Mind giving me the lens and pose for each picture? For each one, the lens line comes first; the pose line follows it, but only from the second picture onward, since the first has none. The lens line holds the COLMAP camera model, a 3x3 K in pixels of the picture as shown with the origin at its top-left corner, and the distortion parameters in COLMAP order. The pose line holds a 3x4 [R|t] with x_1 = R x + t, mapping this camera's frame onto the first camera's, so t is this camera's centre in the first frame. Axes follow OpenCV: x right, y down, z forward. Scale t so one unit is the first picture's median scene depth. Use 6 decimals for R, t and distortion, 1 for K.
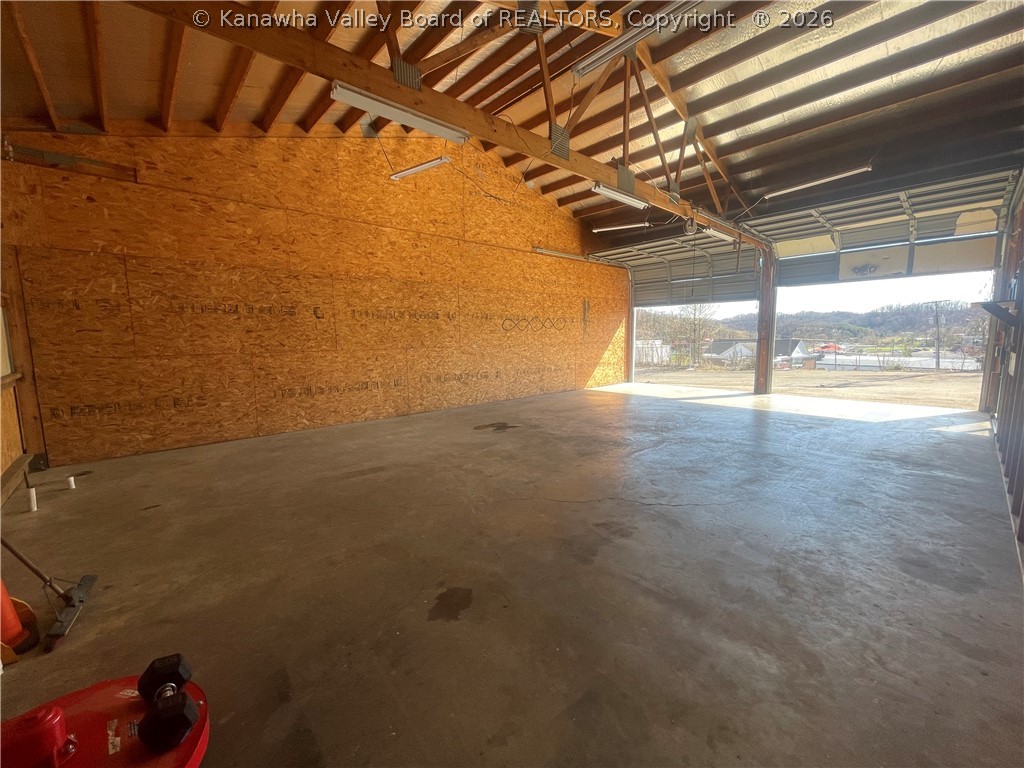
lens RADIAL K [[416.1, 0, 504.6], [0, 416.1, 387.1], [0, 0, 1]] dist [-0.001056, -0.000169]
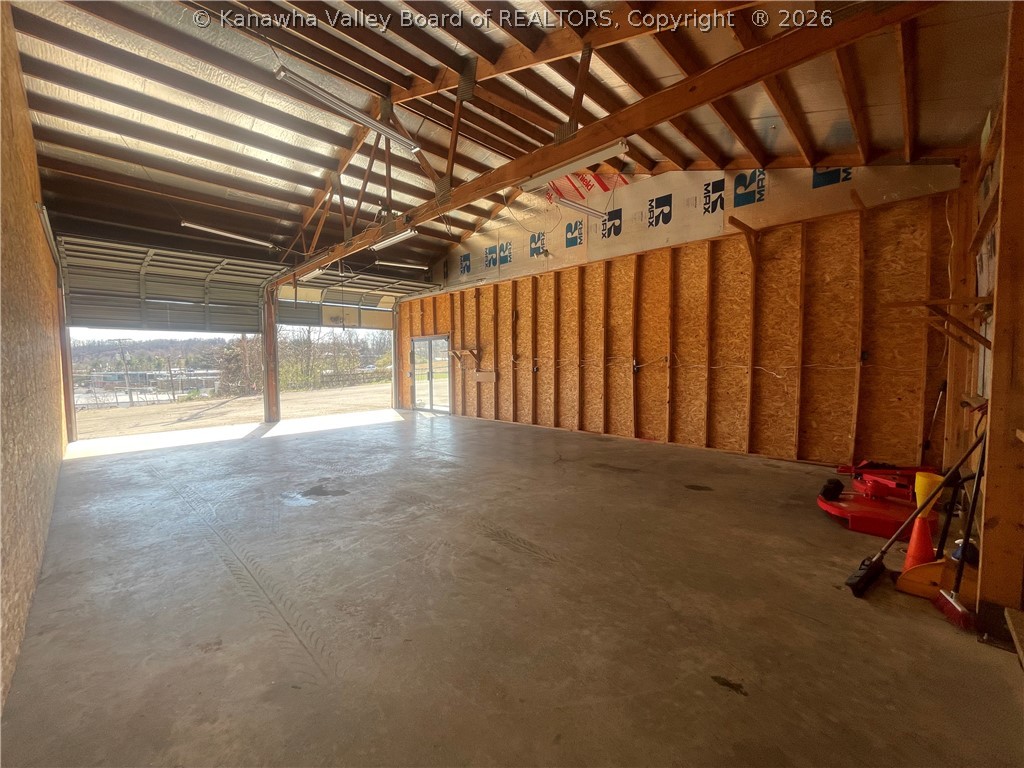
lens RADIAL K [[416.1, 0, 510.4], [0, 416.1, 389.7], [0, 0, 1]] dist [-0.001056, -0.000169]
pose [[-0.066597, -0.053722, 0.996333, -0.740567], [0.135163, 0.988859, 0.062354, -0.077300], [-0.988583, 0.138820, -0.058594, 0.696998]]
